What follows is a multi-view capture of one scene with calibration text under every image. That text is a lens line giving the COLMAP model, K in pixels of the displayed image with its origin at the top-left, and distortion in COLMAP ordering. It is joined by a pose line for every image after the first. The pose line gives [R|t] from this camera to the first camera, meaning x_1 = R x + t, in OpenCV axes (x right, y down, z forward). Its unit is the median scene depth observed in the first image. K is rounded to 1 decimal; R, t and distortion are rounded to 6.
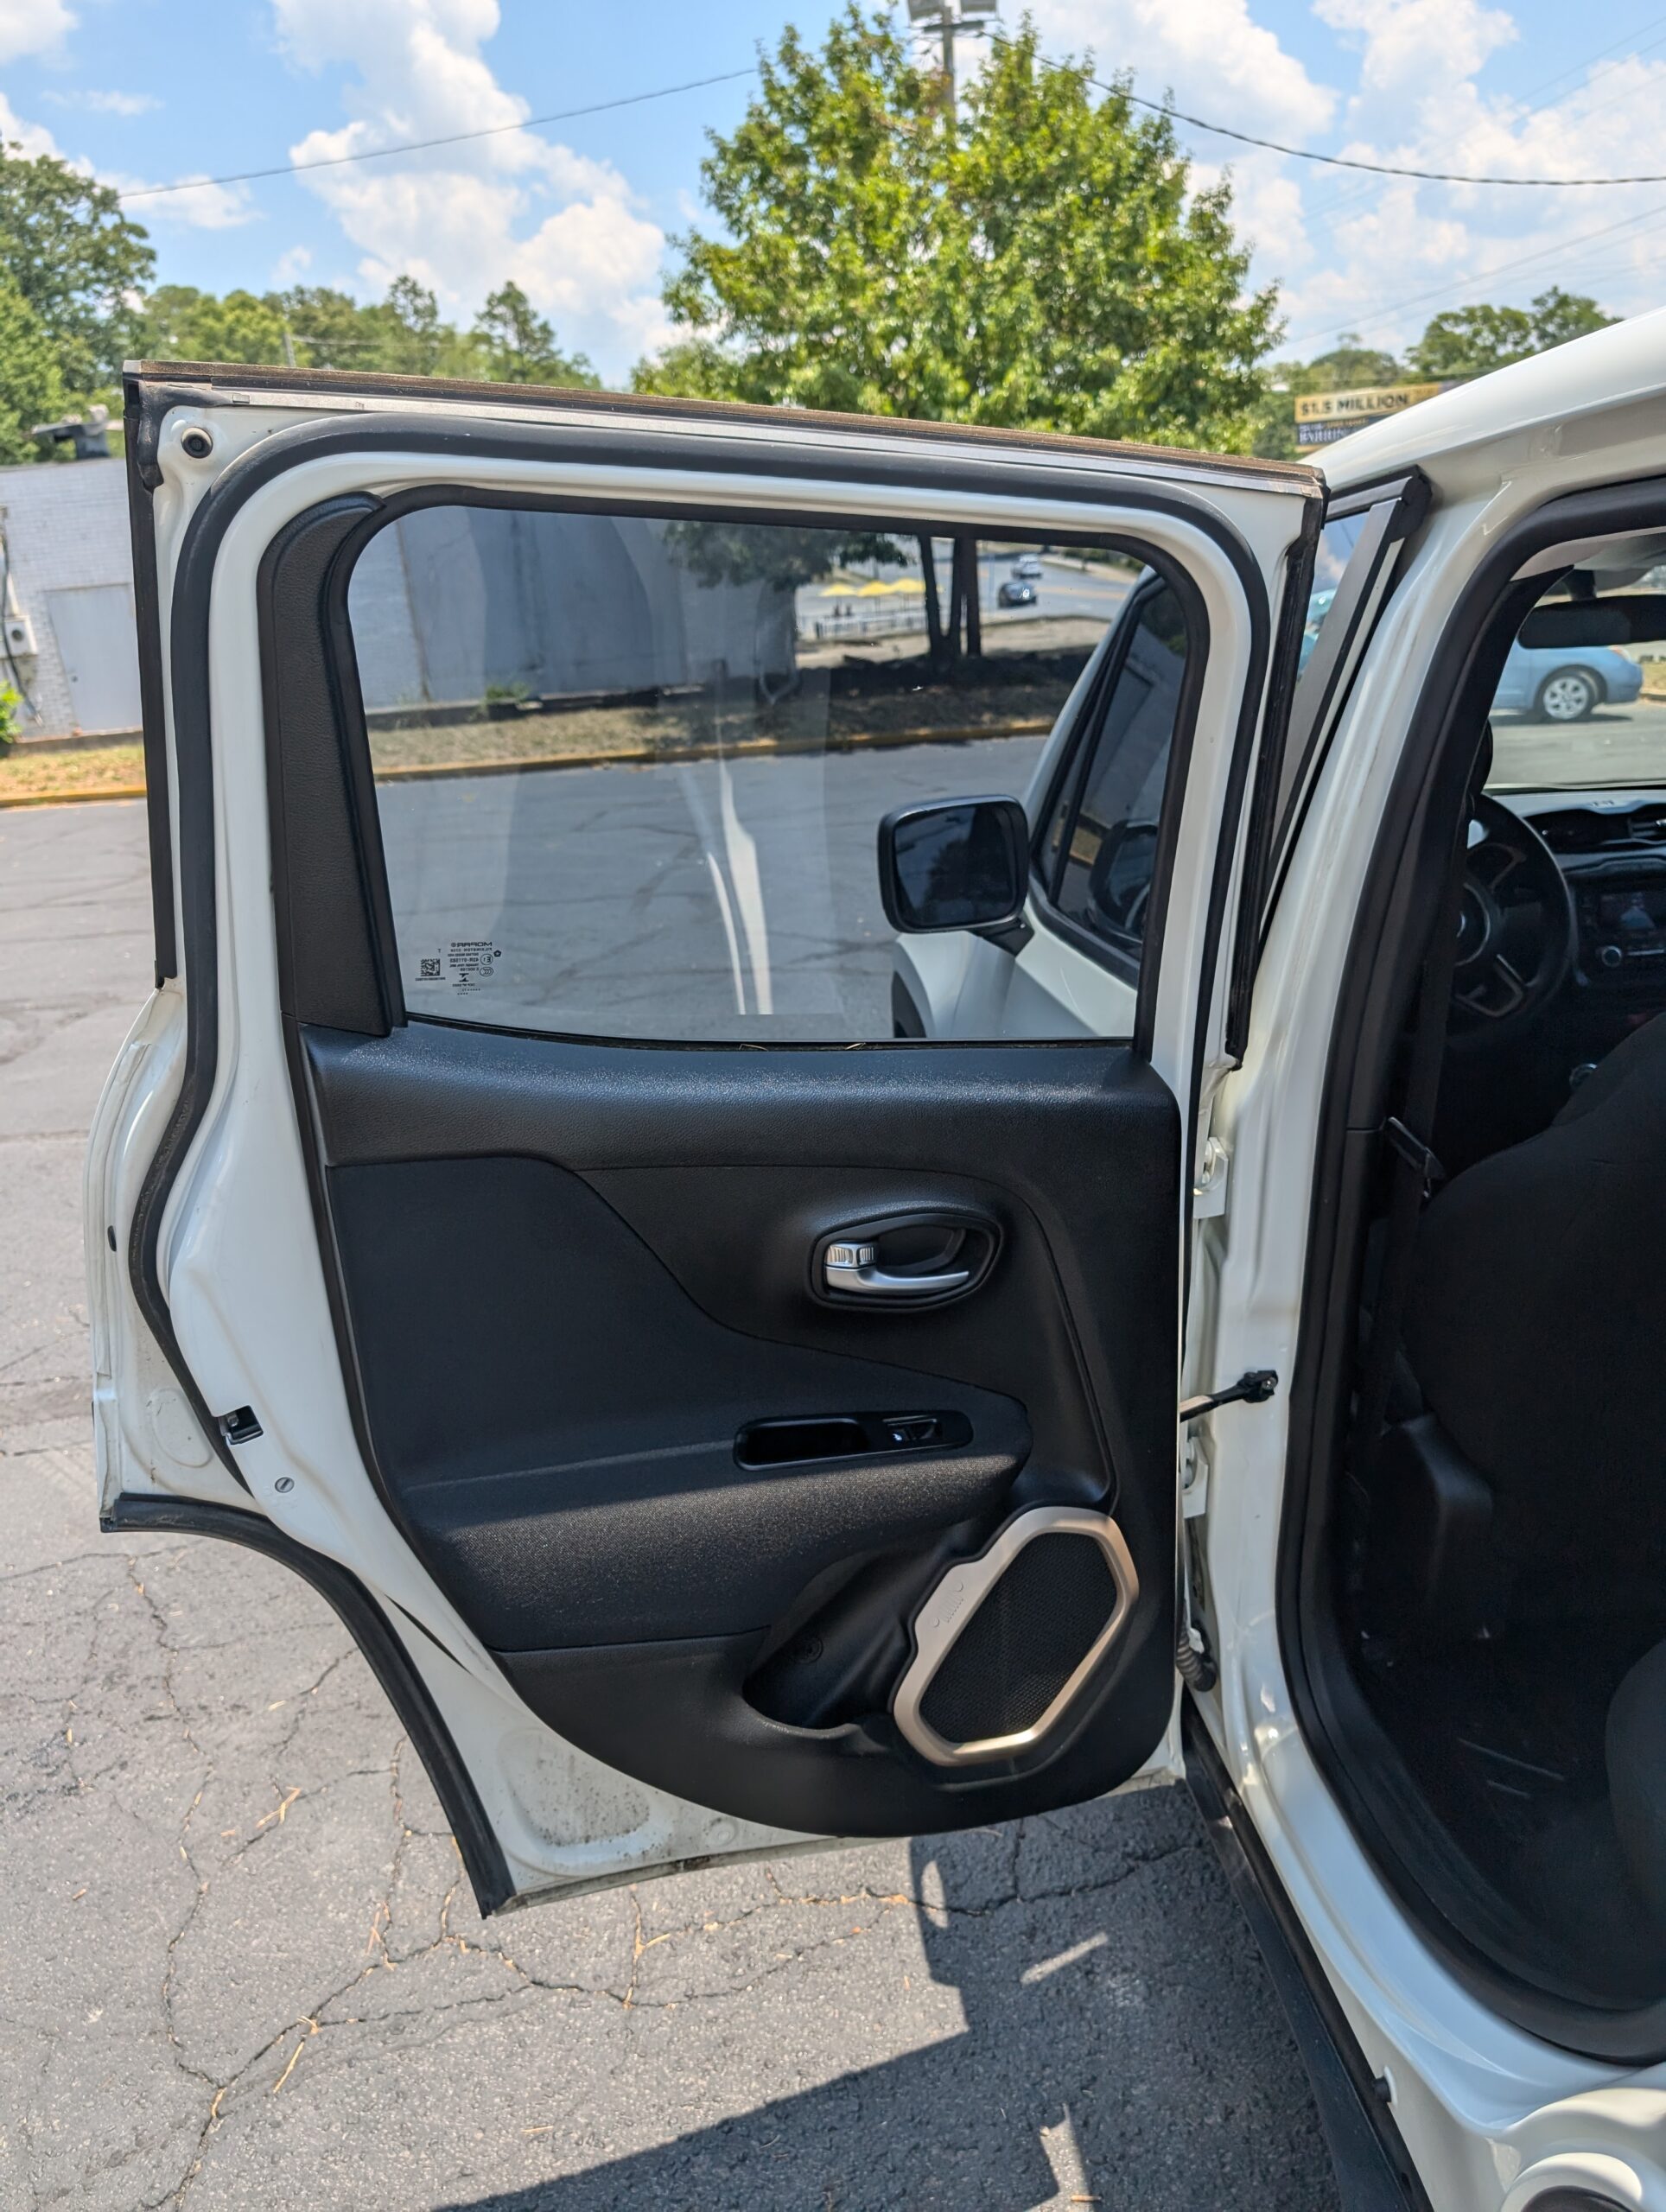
lens RADIAL K [[1605.9, 0, 835.6], [0, 1605.9, 1098.6], [0, 0, 1]] dist [0.012052, -0.013337]
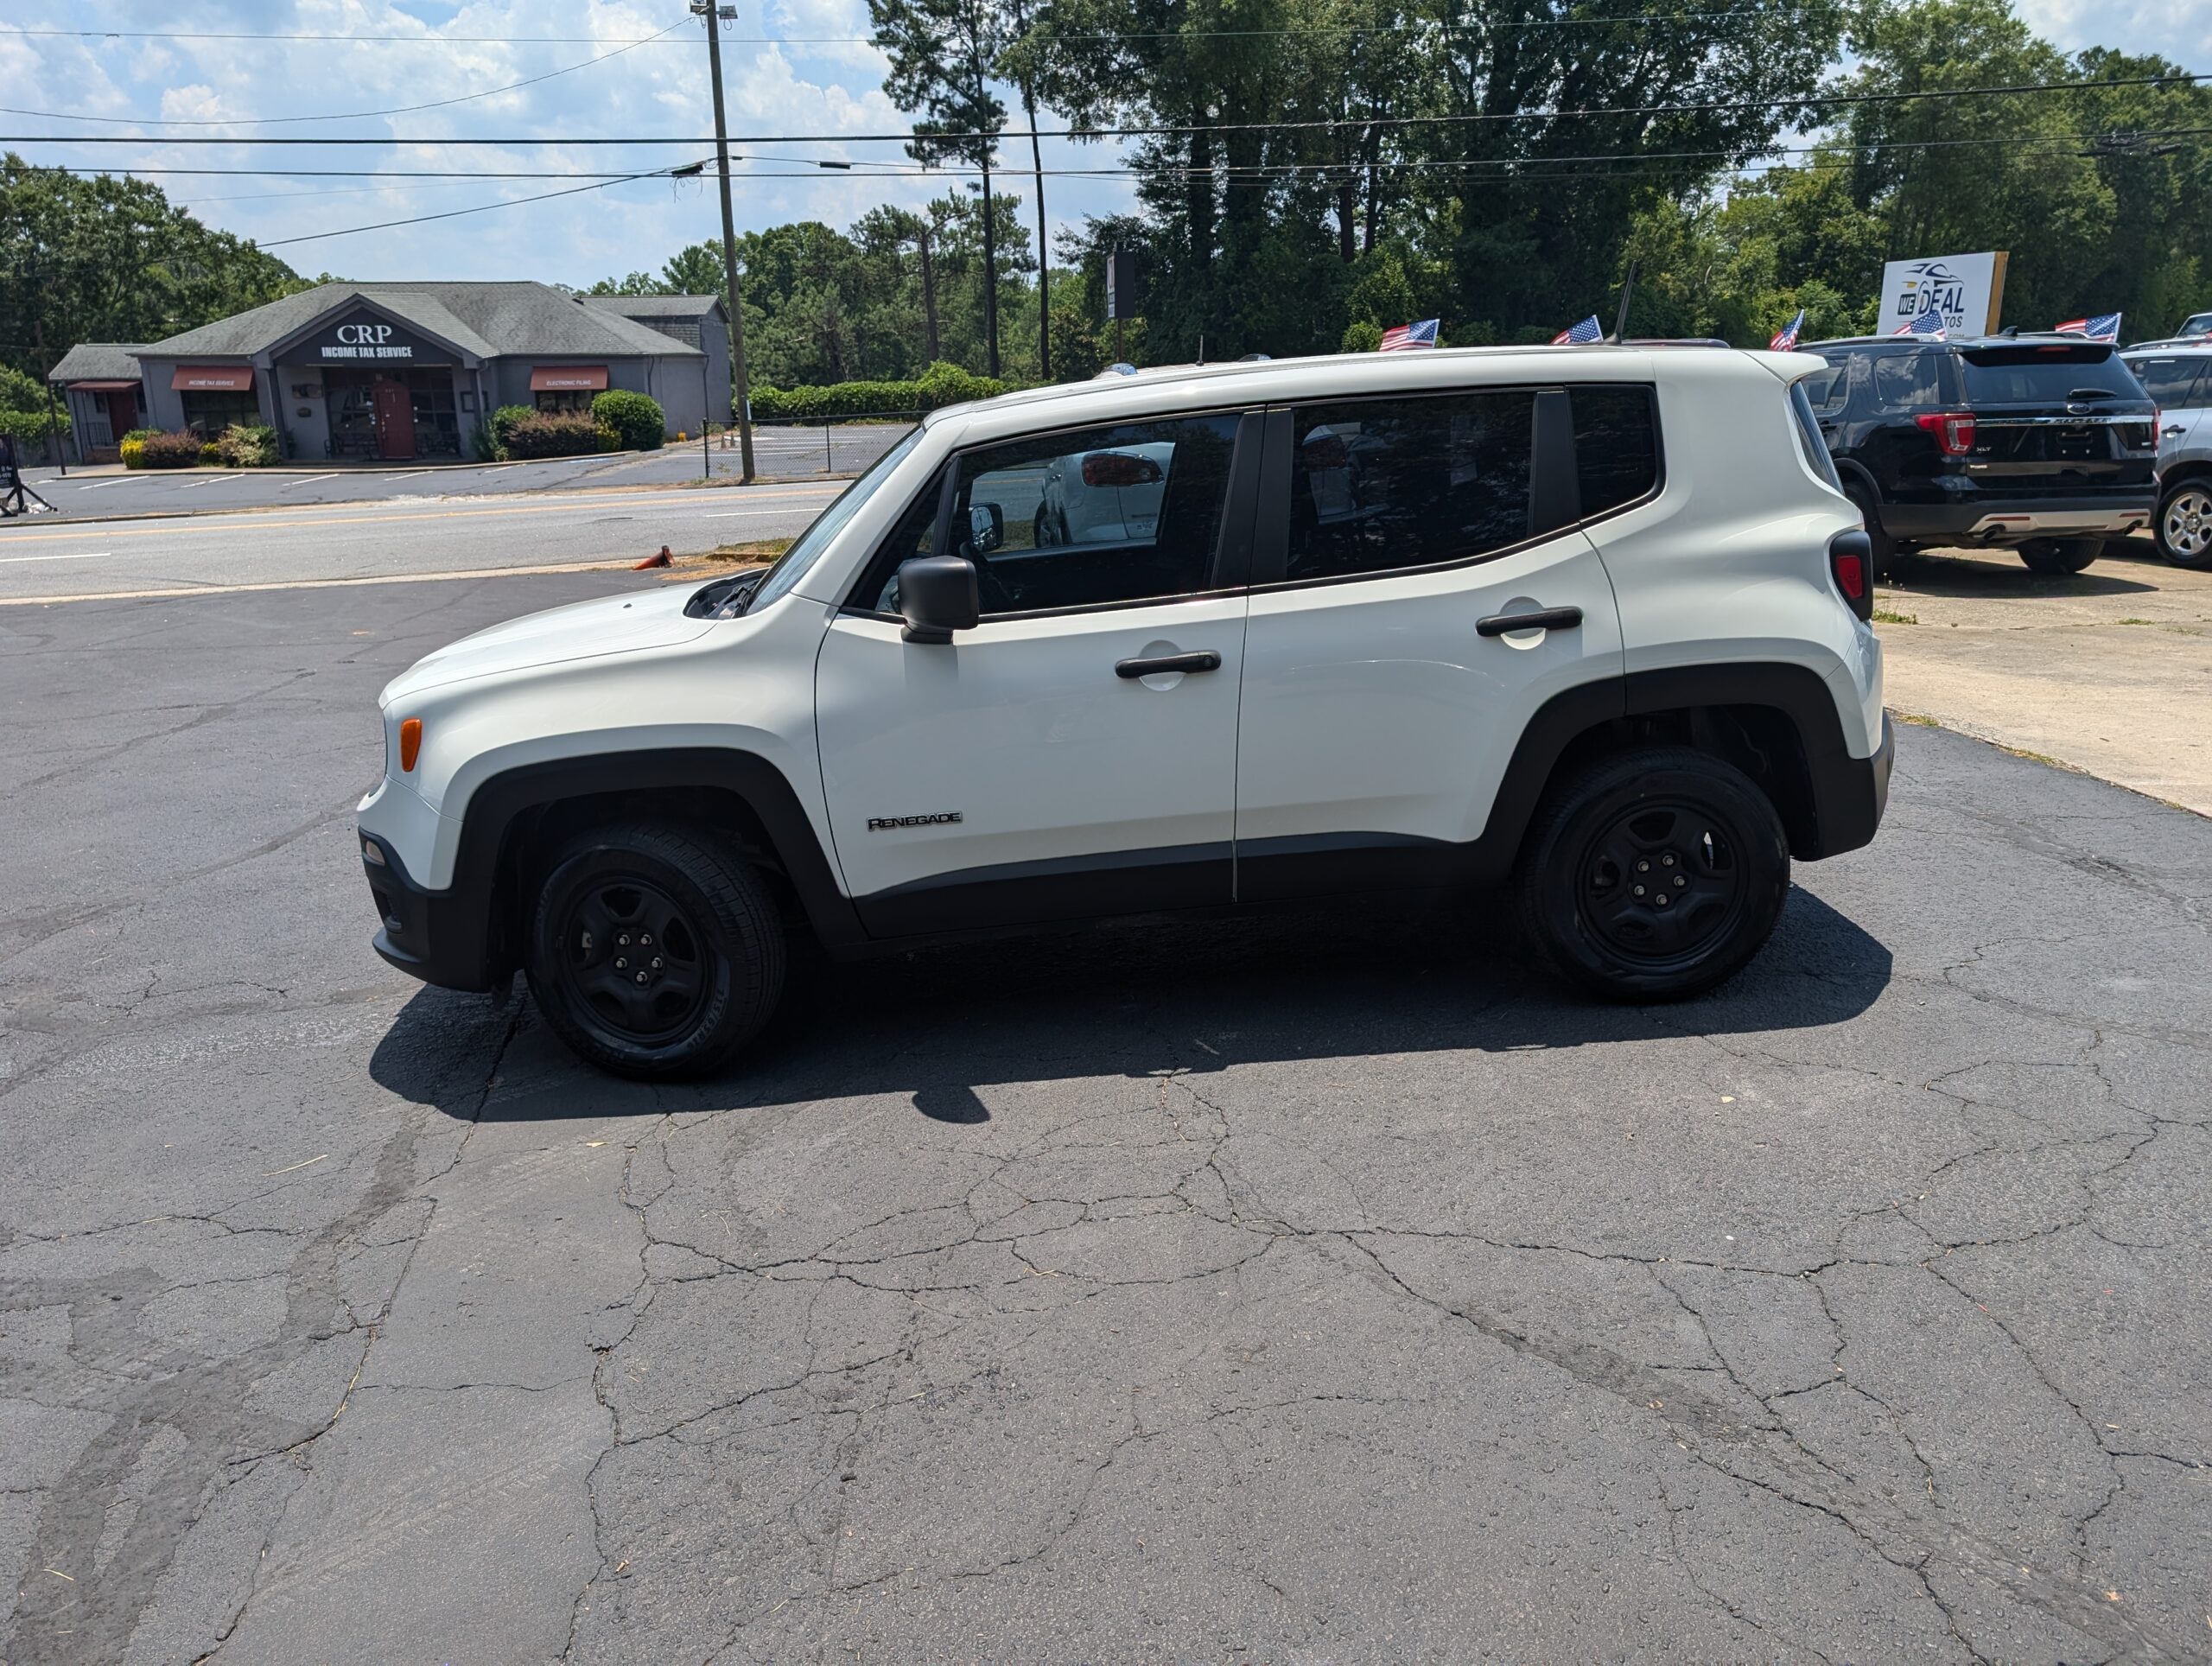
lens RADIAL K [[1597.2, 0, 1104.4], [0, 1597.2, 810.0], [0, 0, 1]] dist [0.013823, -0.004264]
pose [[0.049538, -0.193143, 0.979919, -0.181411], [0.333823, 0.927902, 0.166014, -0.017080], [-0.941333, 0.318895, 0.110442, 0.073257]]
